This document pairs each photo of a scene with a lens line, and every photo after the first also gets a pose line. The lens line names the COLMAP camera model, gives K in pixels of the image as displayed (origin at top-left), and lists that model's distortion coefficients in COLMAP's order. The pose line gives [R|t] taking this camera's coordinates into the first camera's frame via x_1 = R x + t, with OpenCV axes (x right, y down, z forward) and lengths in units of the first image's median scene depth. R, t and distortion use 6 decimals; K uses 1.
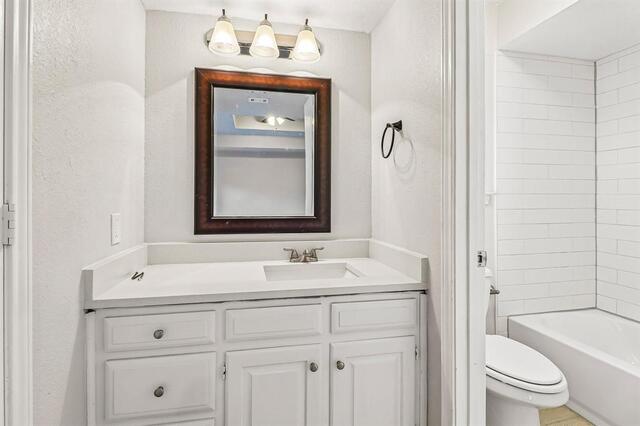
lens RADIAL K [[310.0, 0, 317.0], [0, 310.0, 196.5], [0, 0, 1]] dist [0.020195, -0.000479]
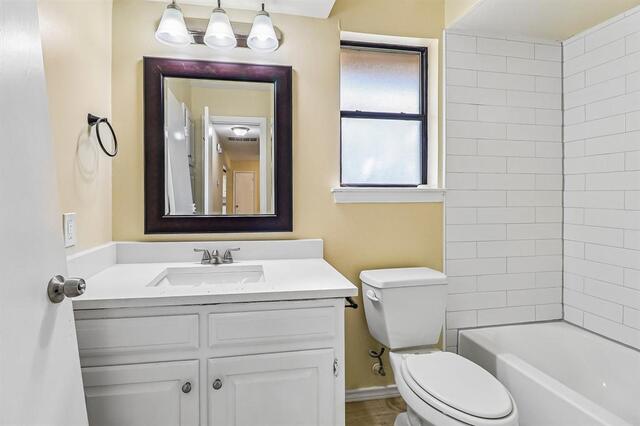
lens RADIAL K [[324.6, 0, 318.7], [0, 324.6, 183.4], [0, 0, 1]] dist [0.022257, 0.000035]
pose [[0.998844, -0.002843, -0.047975, 0.178123], [0.001438, 0.999570, -0.029298, 0.002429], [0.048038, 0.029195, 0.998419, 0.036259]]
